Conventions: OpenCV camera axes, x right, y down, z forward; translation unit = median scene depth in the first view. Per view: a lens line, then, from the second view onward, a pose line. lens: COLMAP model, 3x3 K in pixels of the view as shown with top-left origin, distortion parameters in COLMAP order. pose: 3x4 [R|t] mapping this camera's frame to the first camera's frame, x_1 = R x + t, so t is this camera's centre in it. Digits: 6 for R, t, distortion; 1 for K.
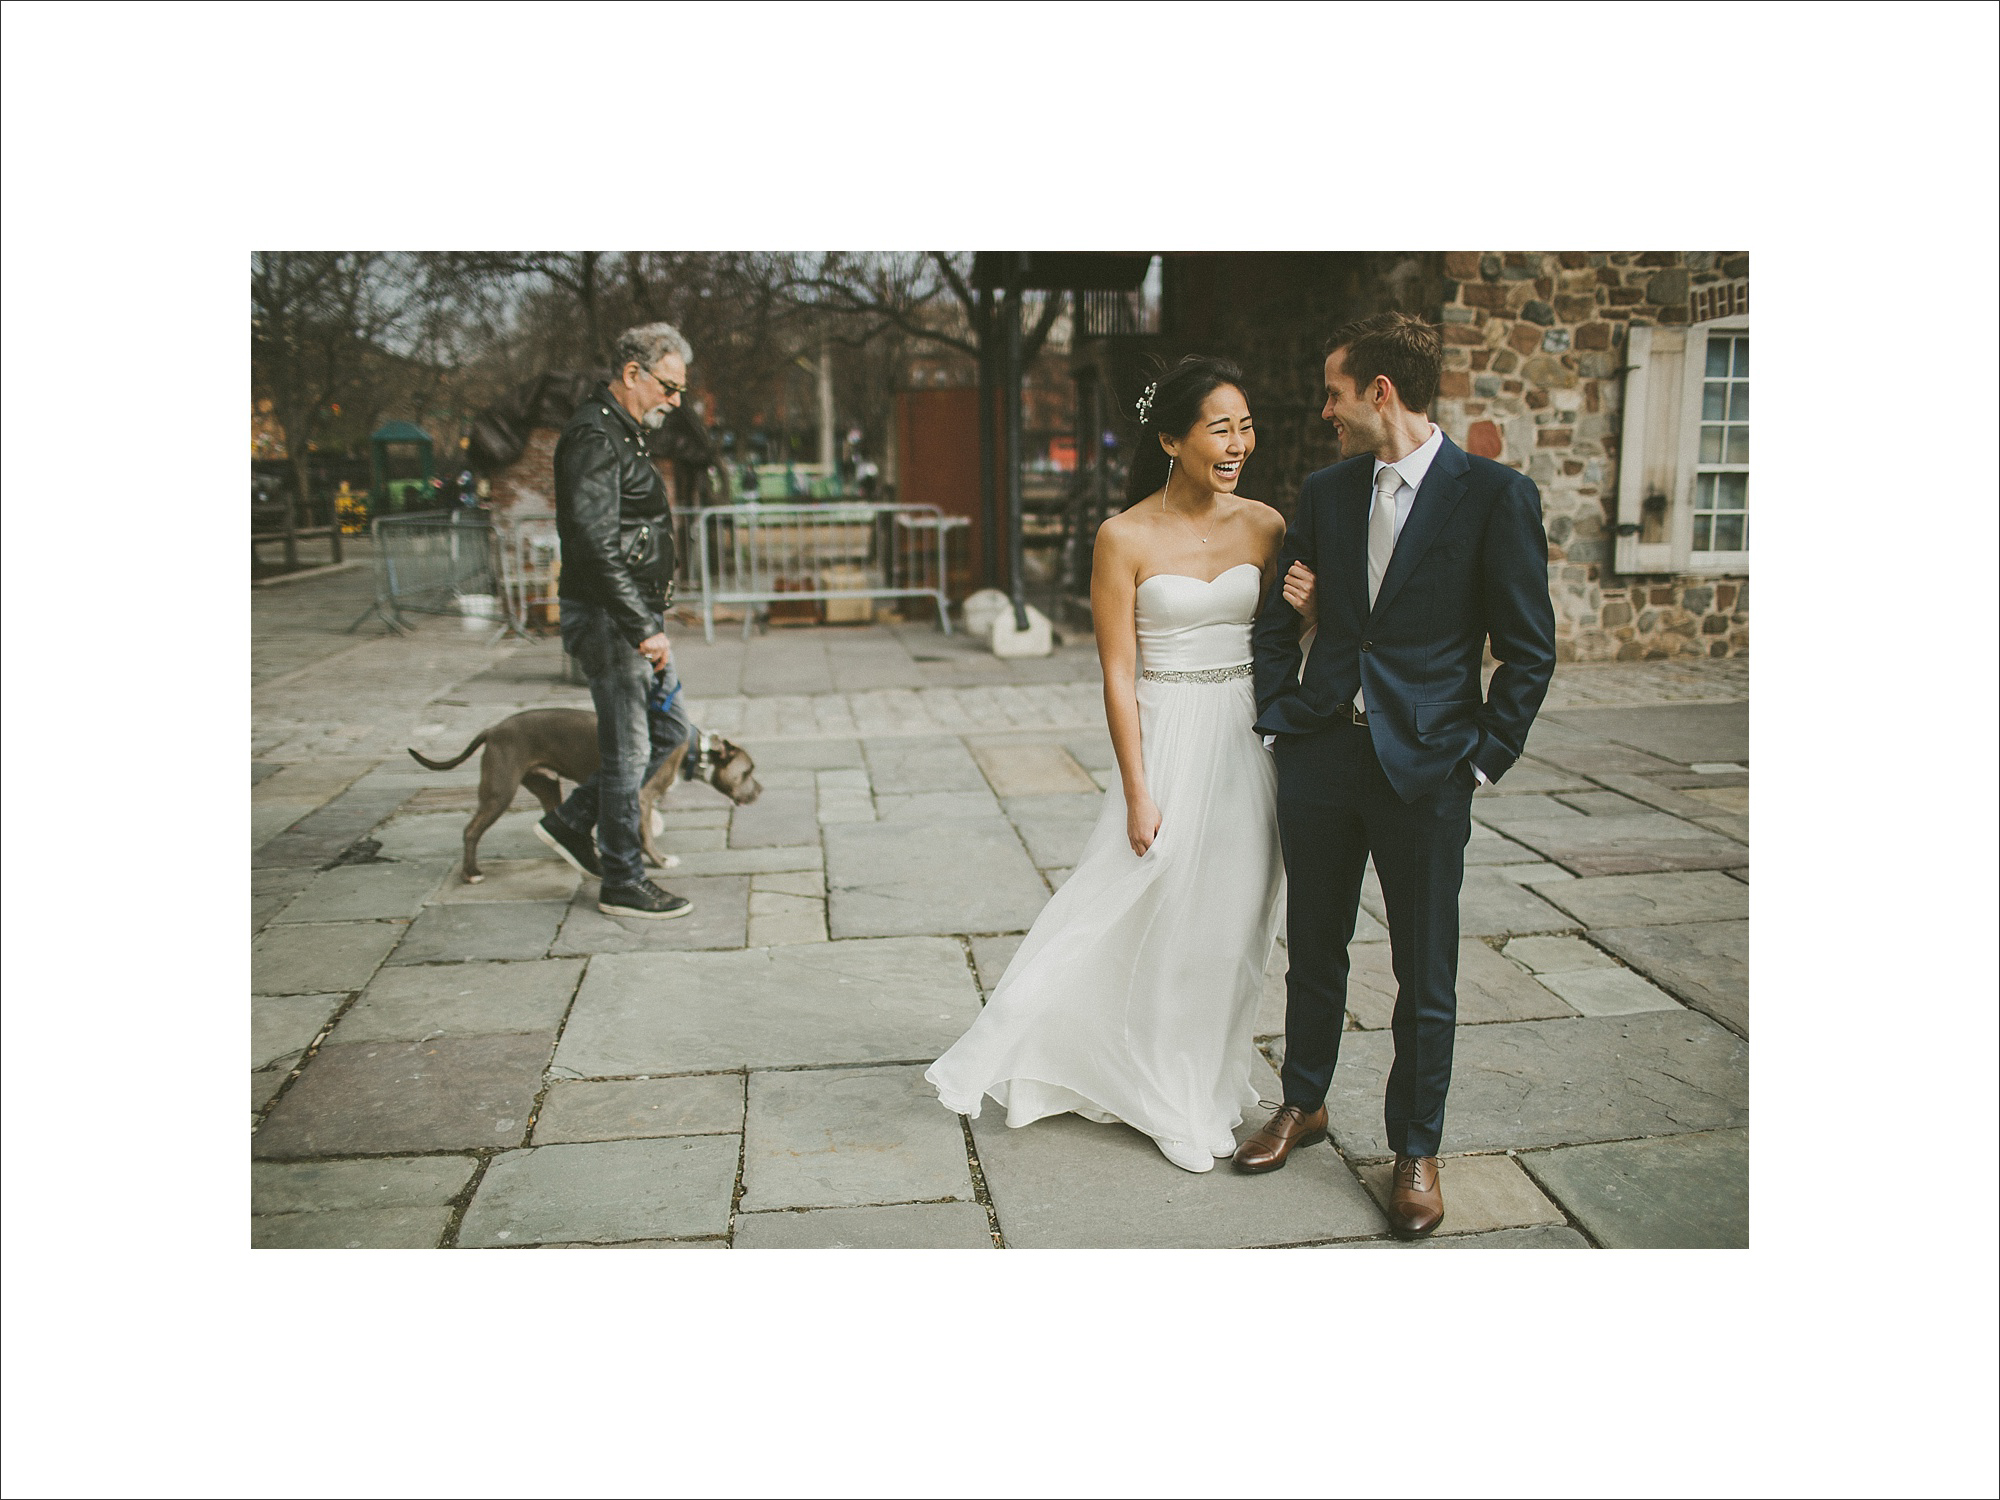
lens RADIAL K [[1437.2, 0, 1000.0], [0, 1437.2, 750.0], [0, 0, 1]] dist [-0.006670, 0.001266]
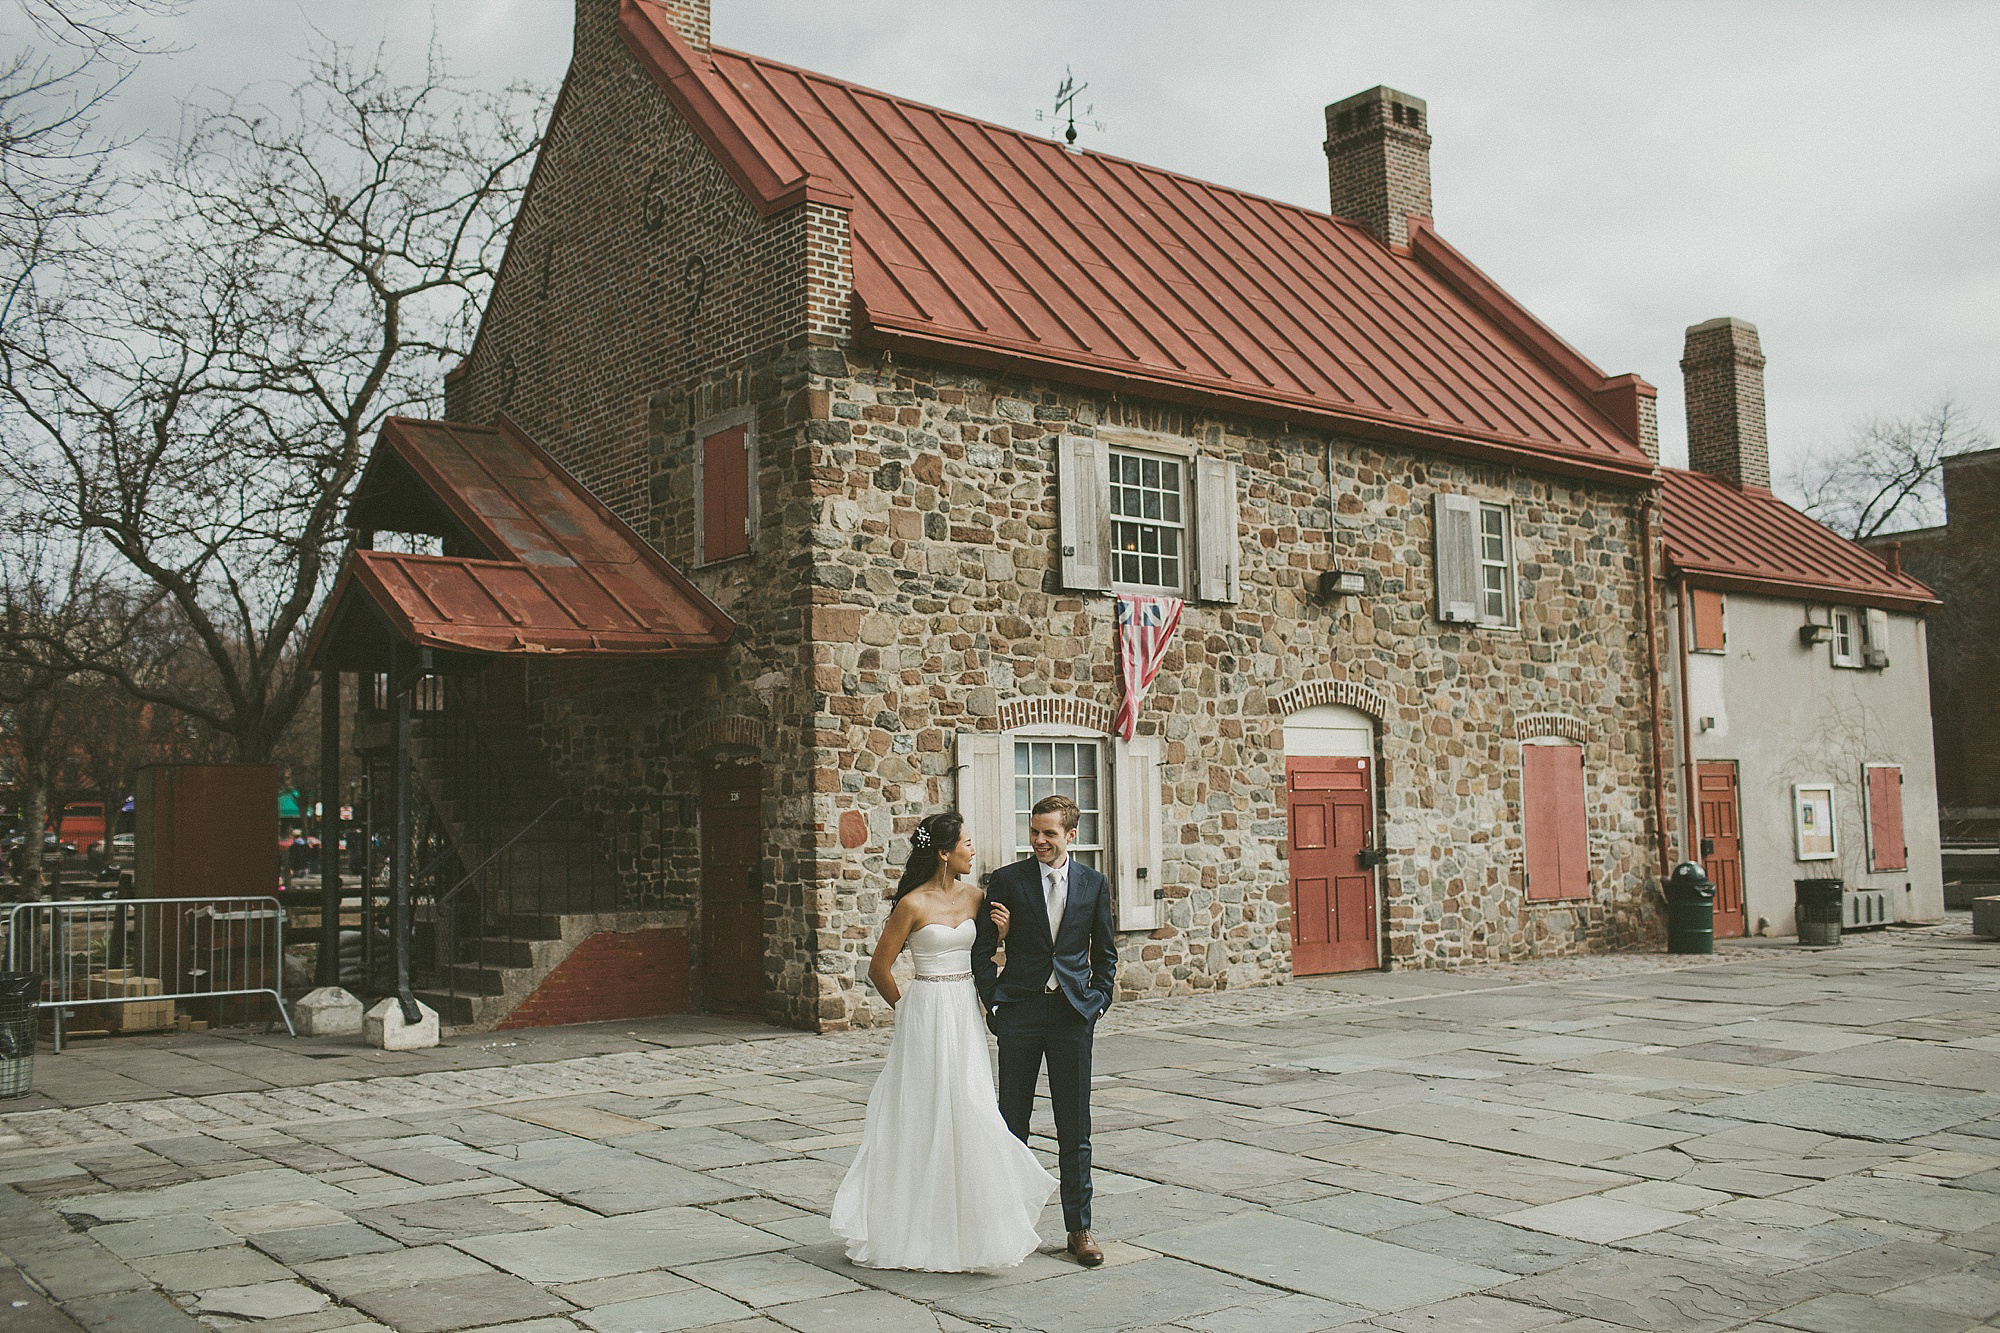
lens RADIAL K [[1981.7, 0, 1000.0], [0, 1981.7, 666.5], [0, 0, 1]] dist [-0.120436, 0.156543]
pose [[0.871554, 0.032290, 0.489235, -0.333049], [0.104648, 0.962585, -0.249957, 0.064673], [-0.479002, 0.269048, 0.835566, -0.399808]]
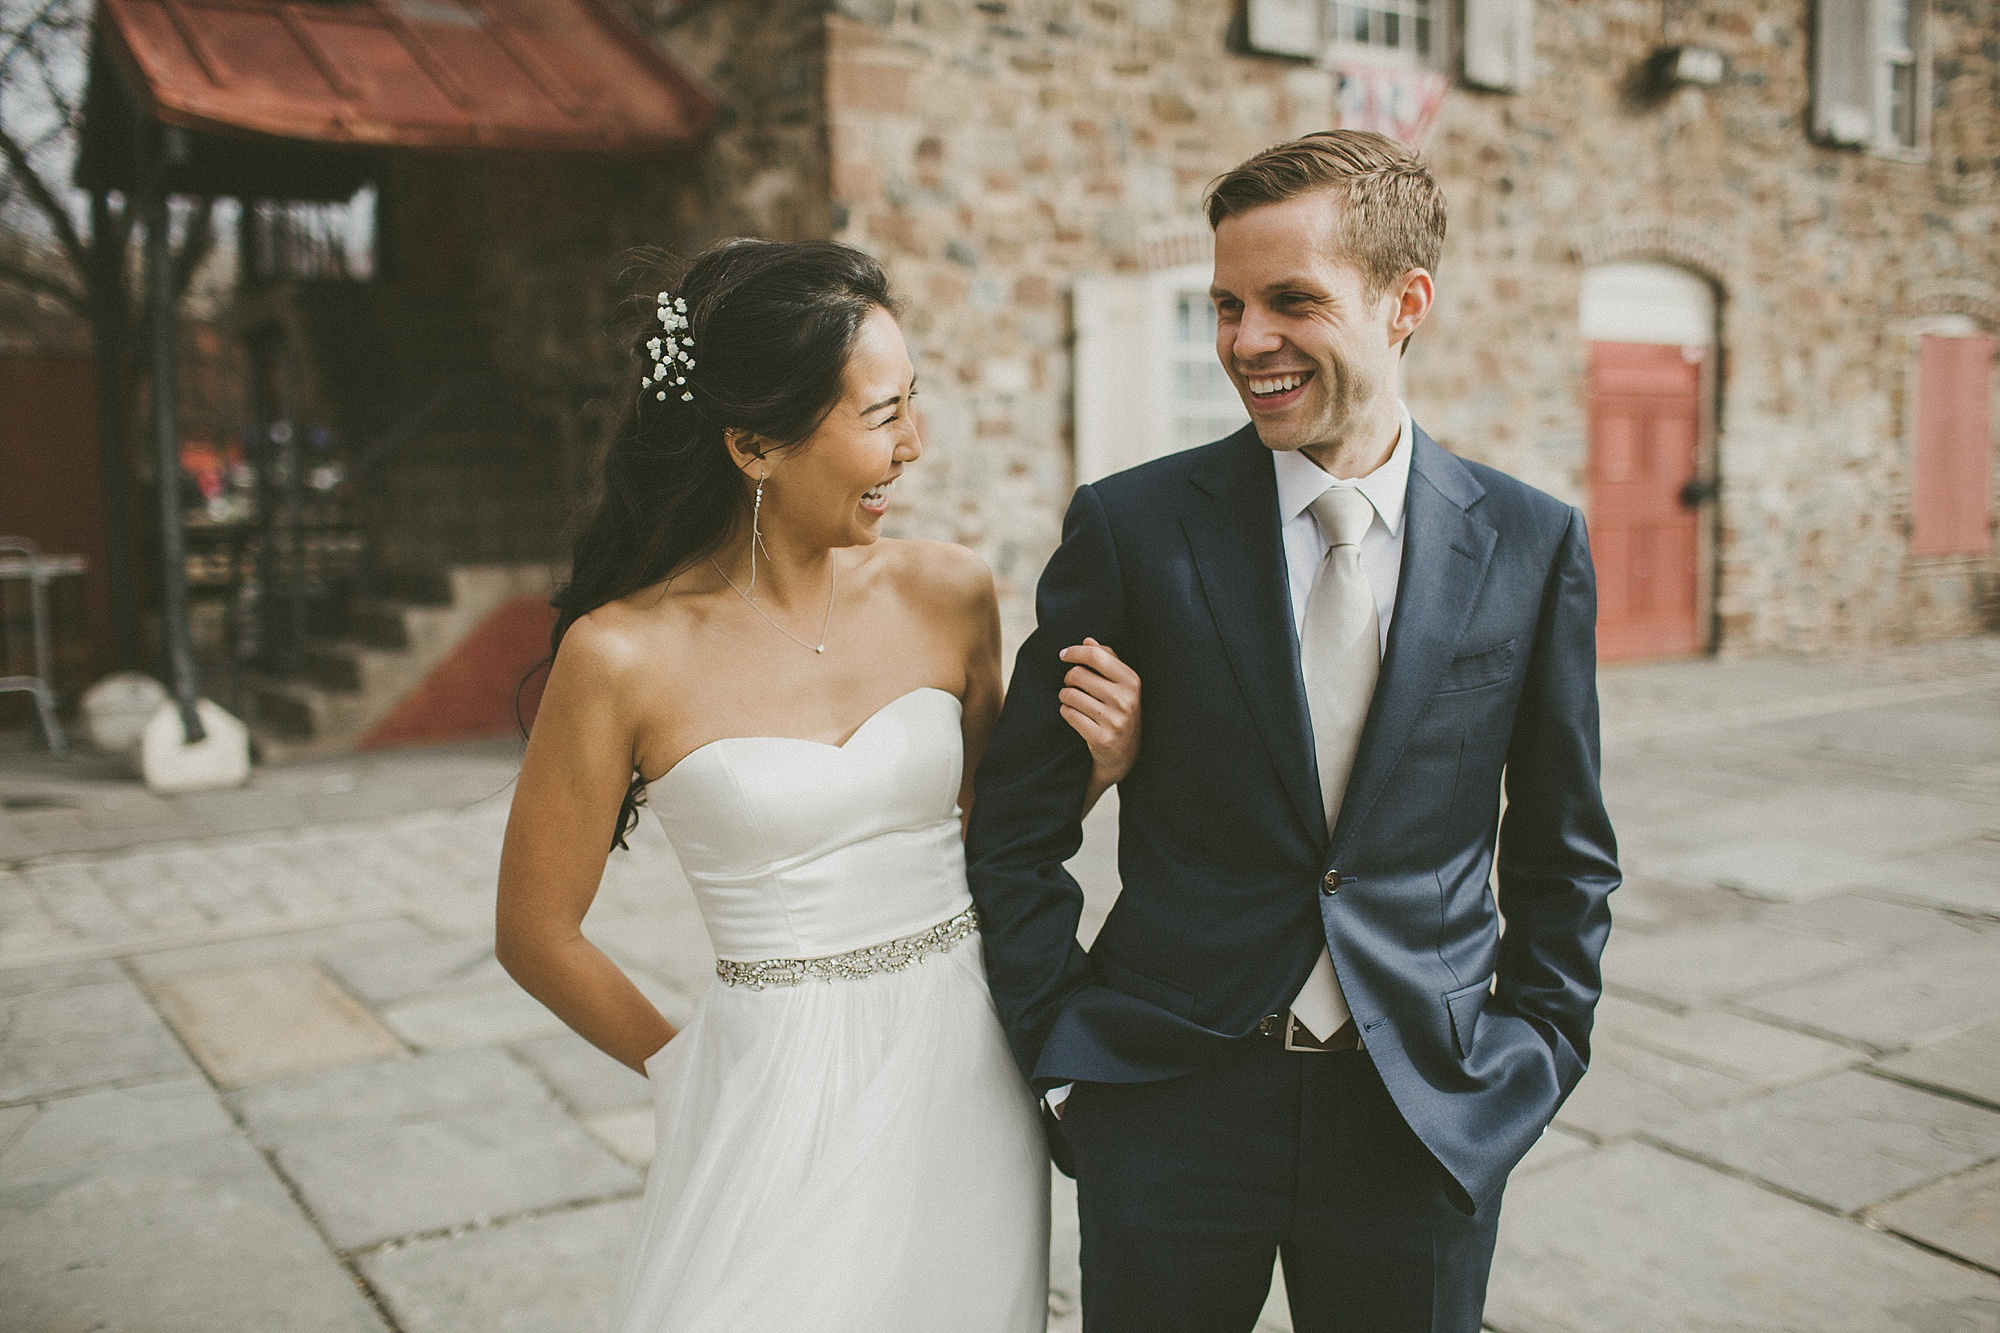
lens RADIAL K [[1981.7, 0, 1000.0], [0, 1981.7, 666.5], [0, 0, 1]] dist [-0.120436, 0.156543]
pose [[0.907944, -0.045583, 0.416605, -0.020316], [0.085396, 0.993334, -0.077425, -0.026689], [-0.410299, 0.105874, 0.905784, 0.135869]]
